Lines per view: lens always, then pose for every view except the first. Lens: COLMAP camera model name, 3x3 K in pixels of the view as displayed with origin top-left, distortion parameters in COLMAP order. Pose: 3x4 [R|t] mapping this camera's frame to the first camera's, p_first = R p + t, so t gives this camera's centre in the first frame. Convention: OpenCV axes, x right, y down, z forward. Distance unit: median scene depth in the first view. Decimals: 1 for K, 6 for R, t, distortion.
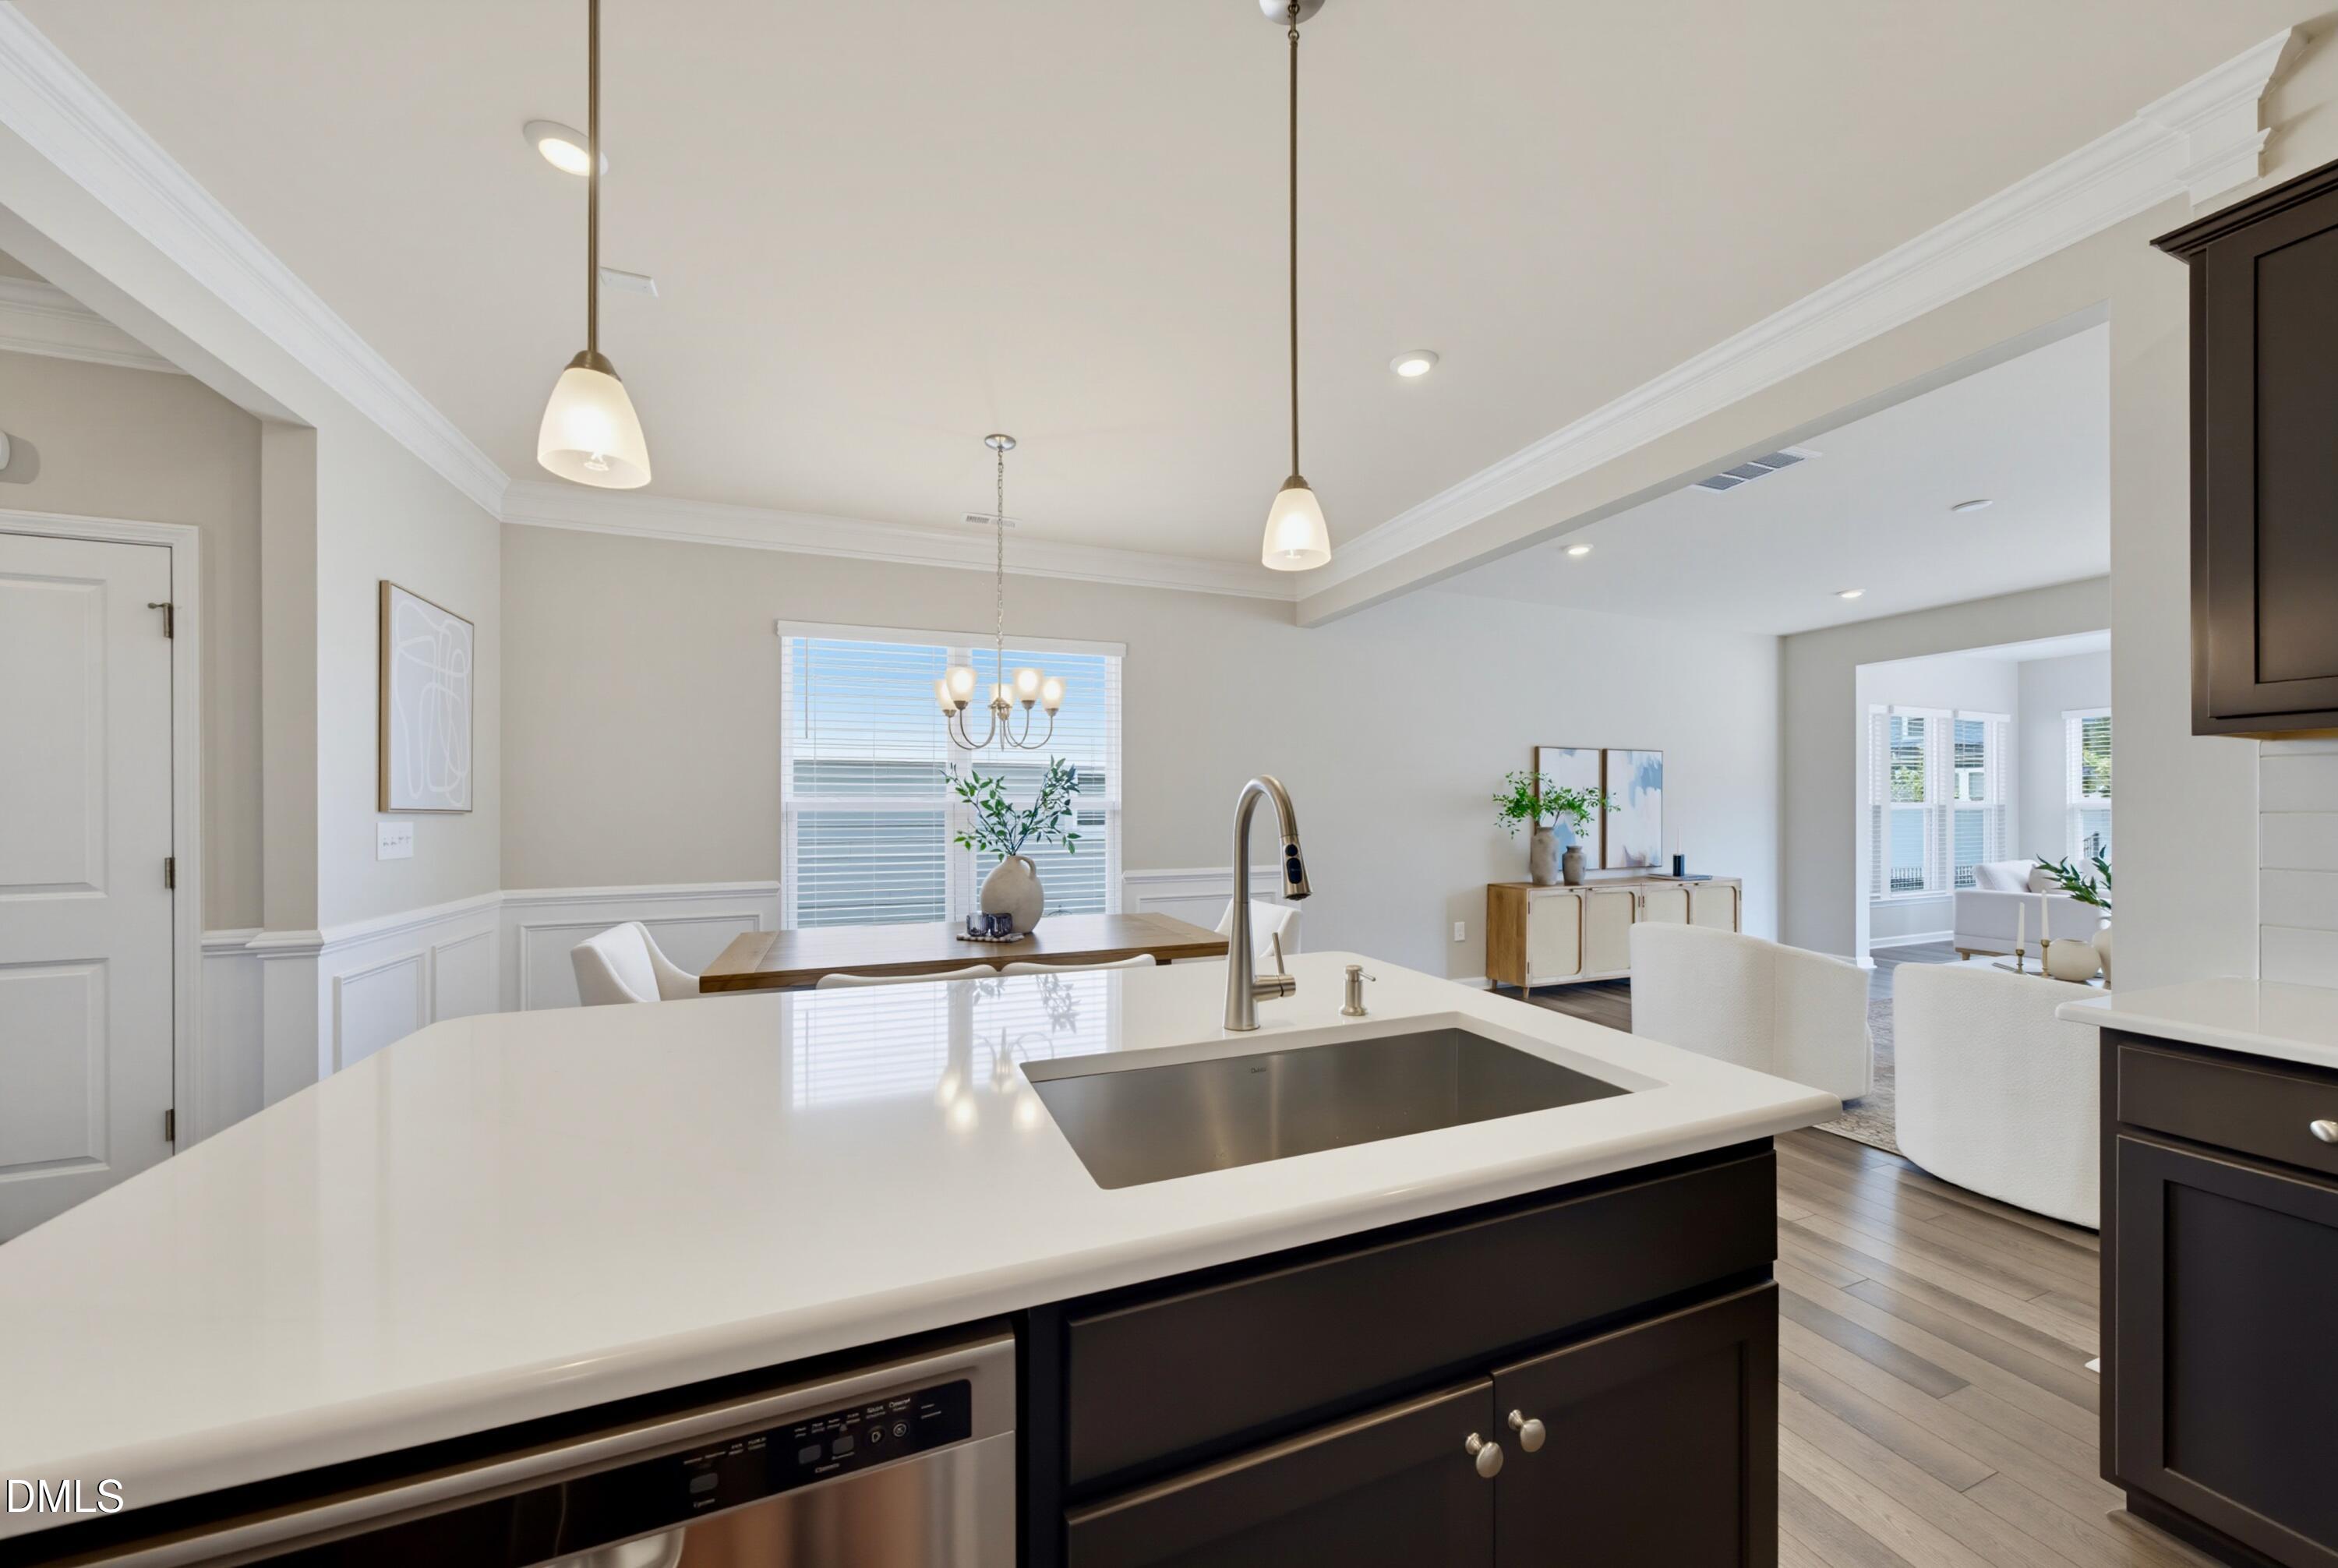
lens RADIAL K [[814.1, 0, 1162.5], [0, 814.1, 809.7], [0, 0, 1]] dist [-0.016382, 0.000017]
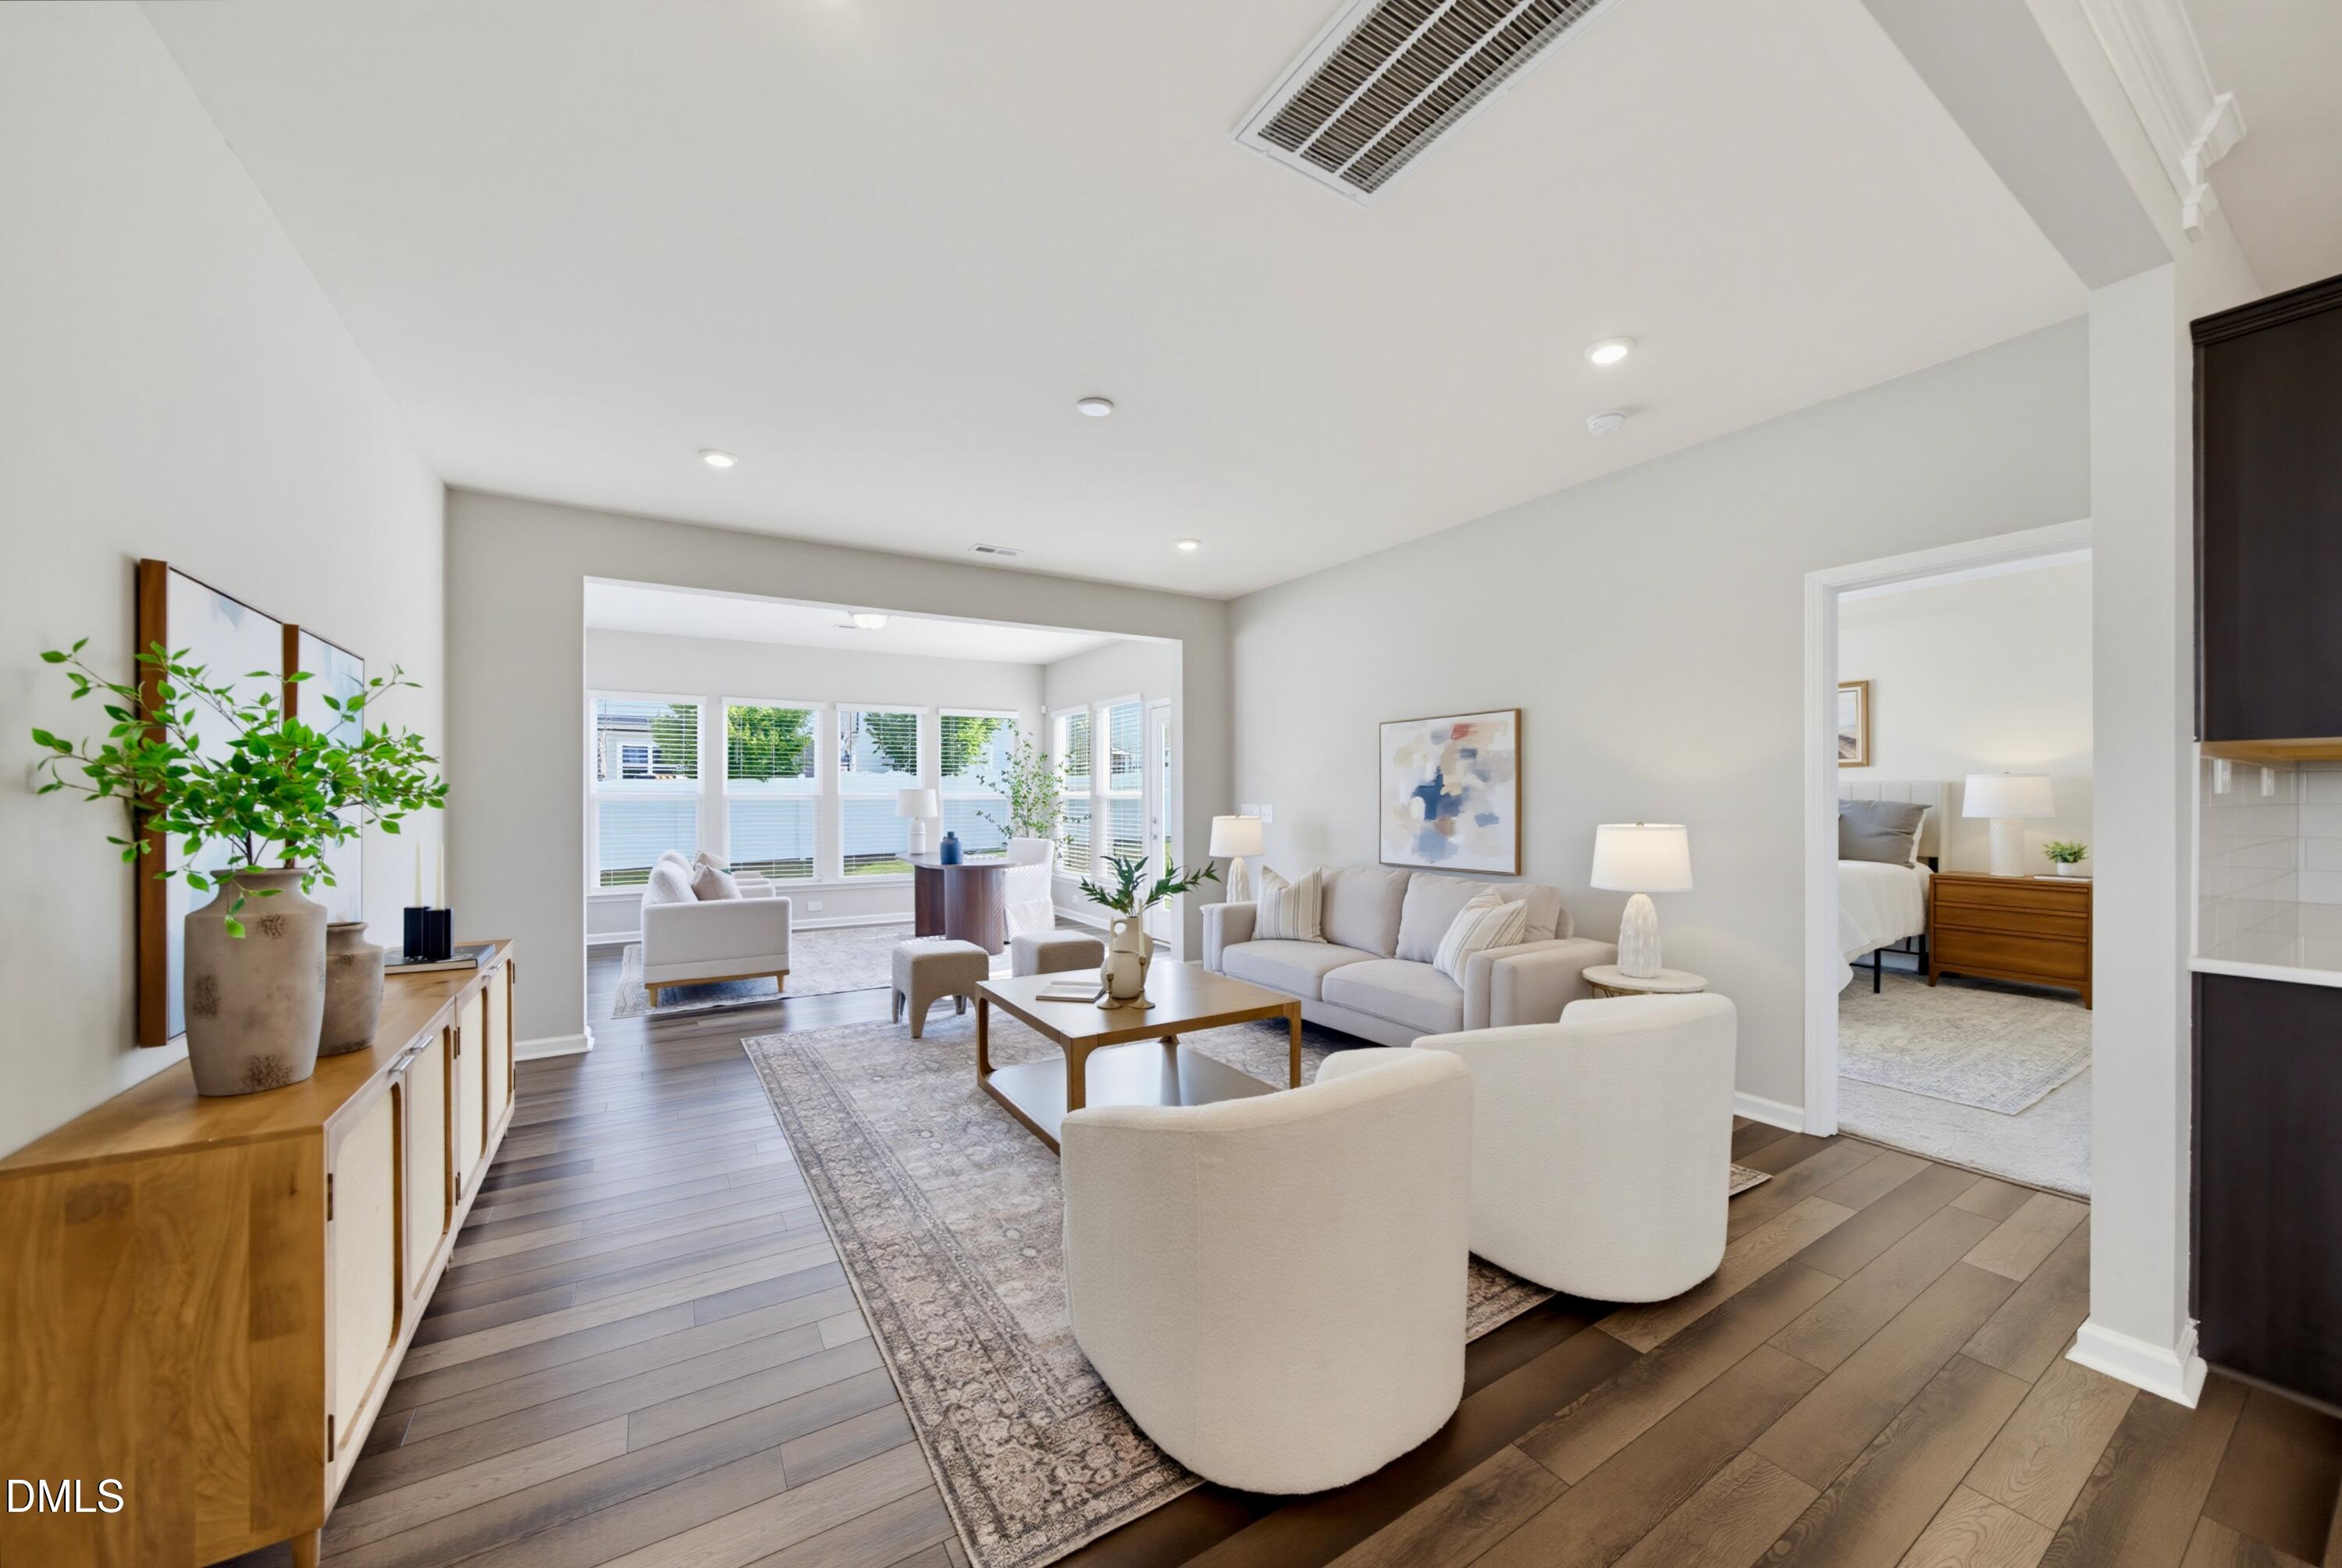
lens RADIAL K [[835.4, 0, 1168.3], [0, 835.4, 792.8], [0, 0, 1]] dist [-0.020893, 0.000156]
pose [[-0.198235, 0.006795, 0.980131, 0.182160], [0.003544, 0.999974, -0.006215, -0.002093], [-0.980148, 0.002241, -0.198254, 0.907763]]
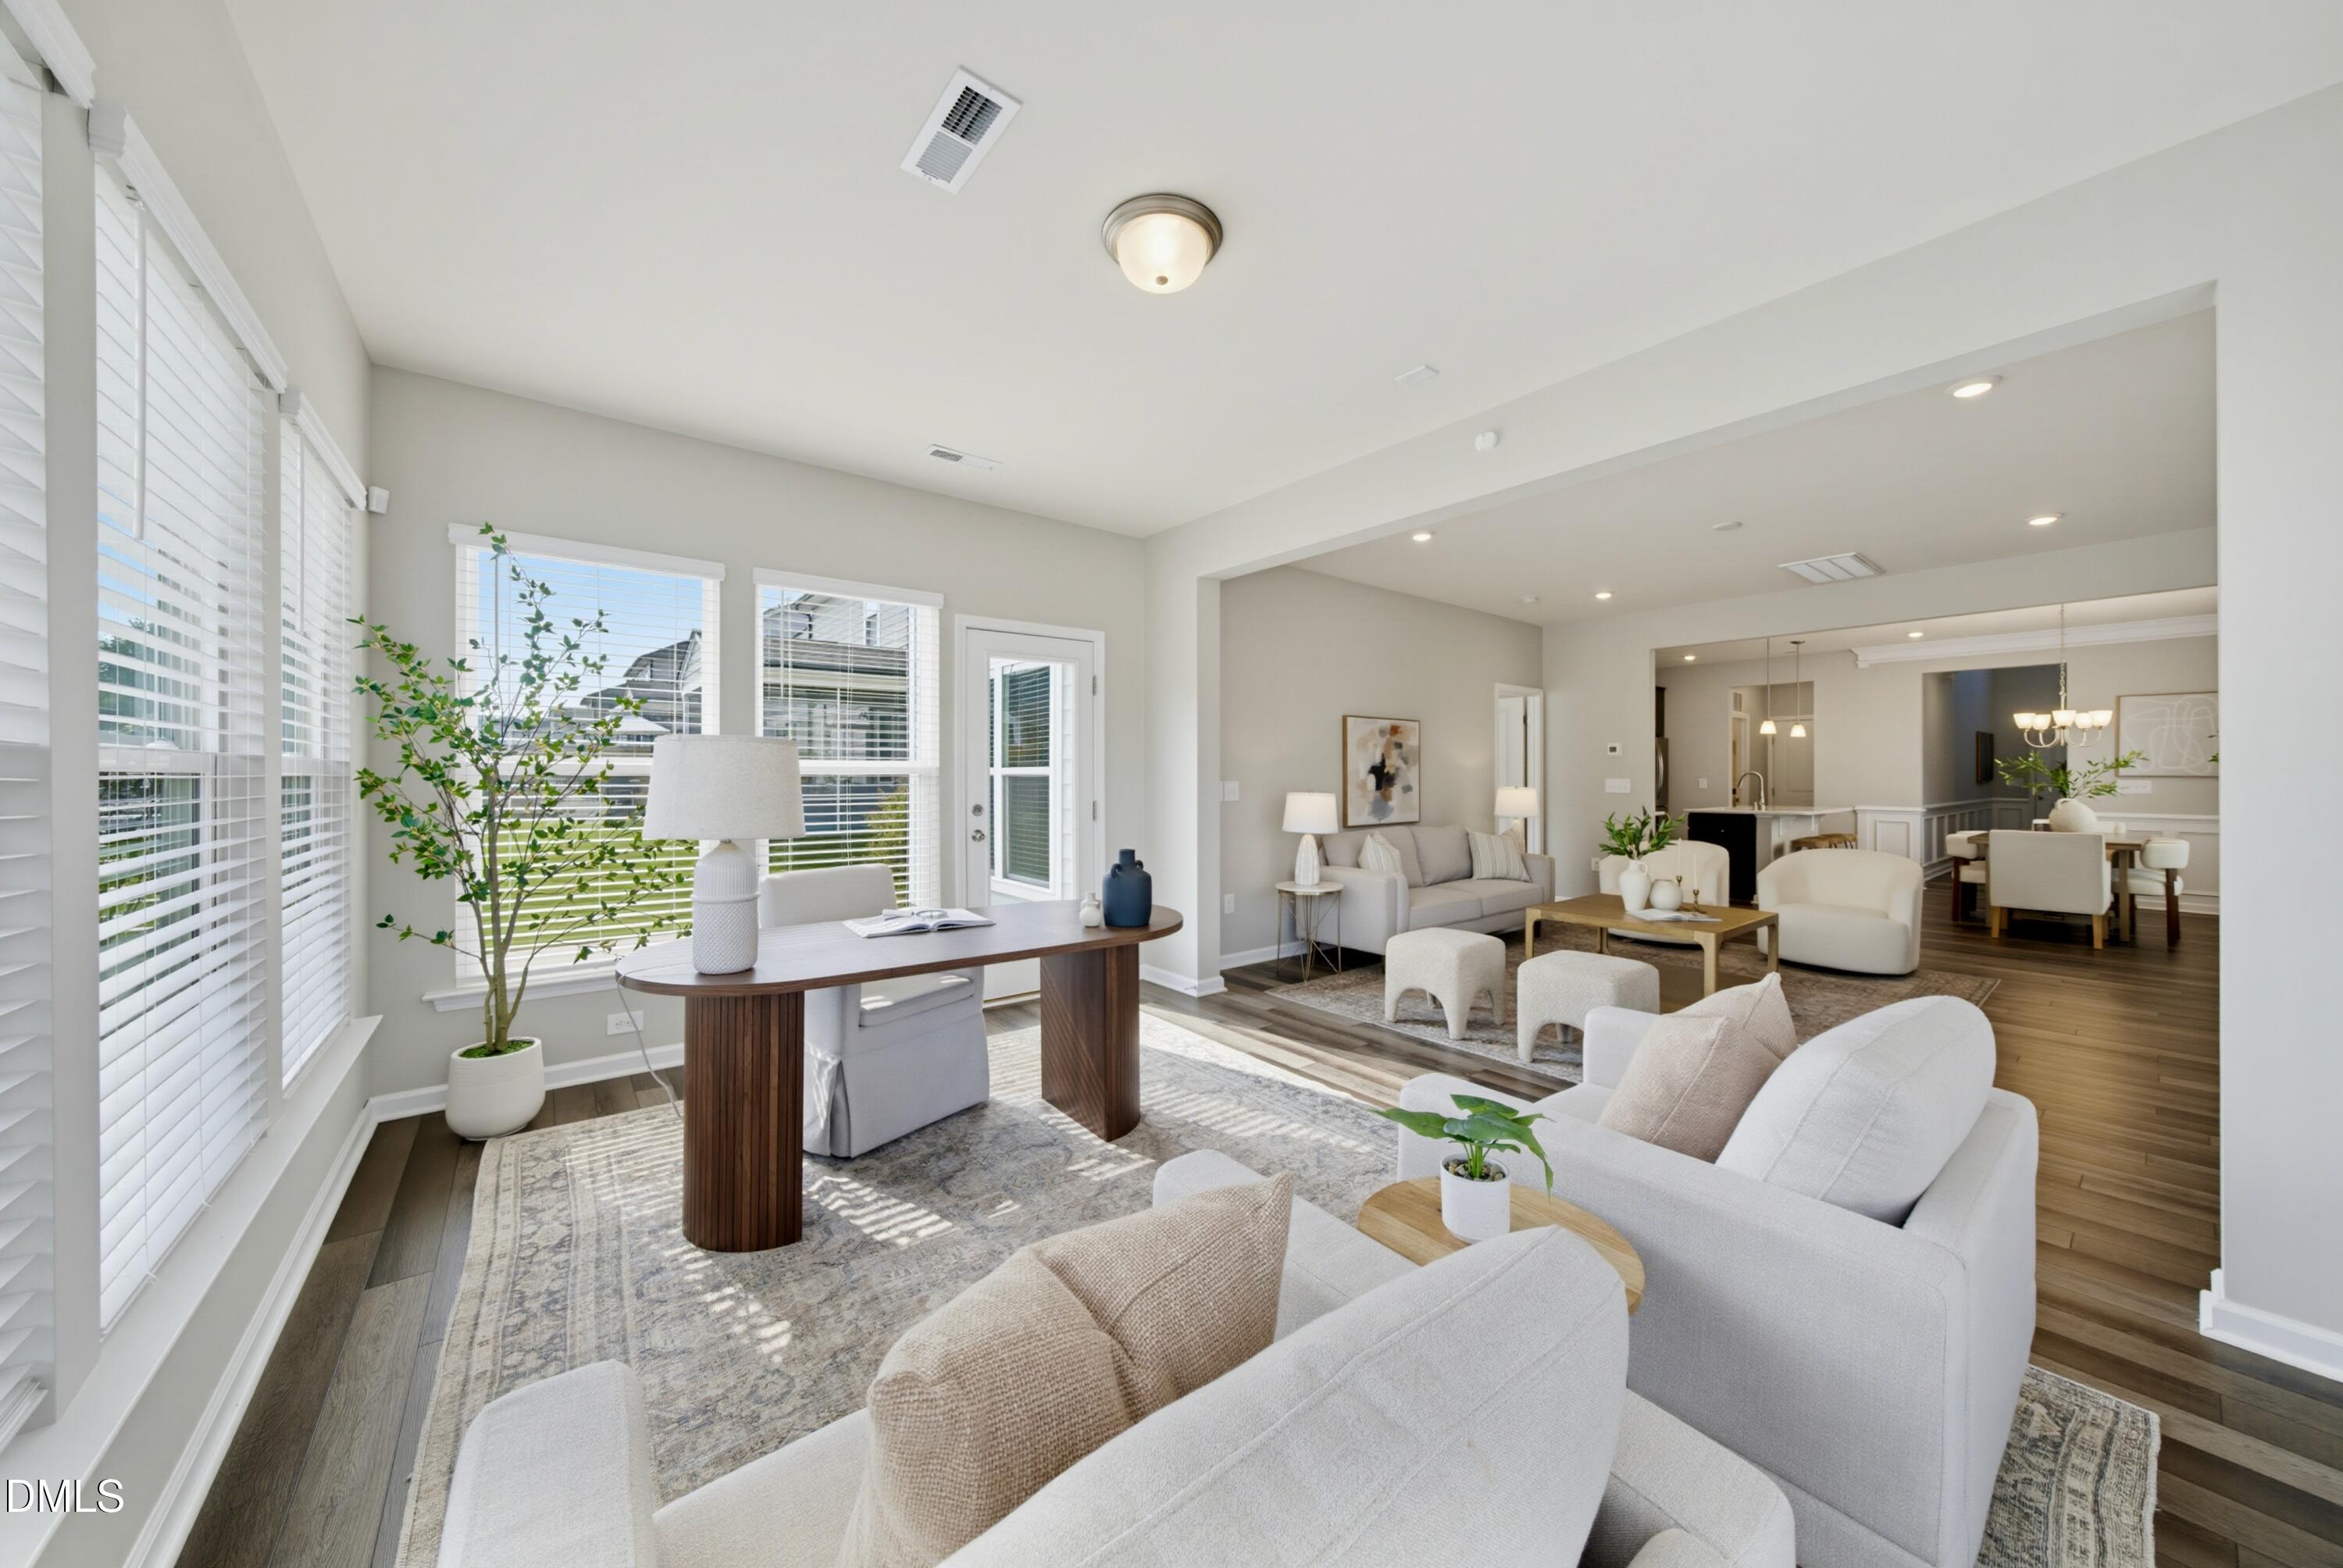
lens RADIAL K [[797.2, 0, 1174.7], [0, 797.2, 783.3], [0, 0, 1]] dist [-0.001973, 0.000308]
pose [[-0.951529, 0.003828, -0.307535, 1.845611], [0.001027, 0.999956, 0.009271, 0.000168], [0.307557, 0.008506, -0.951492, 1.581982]]
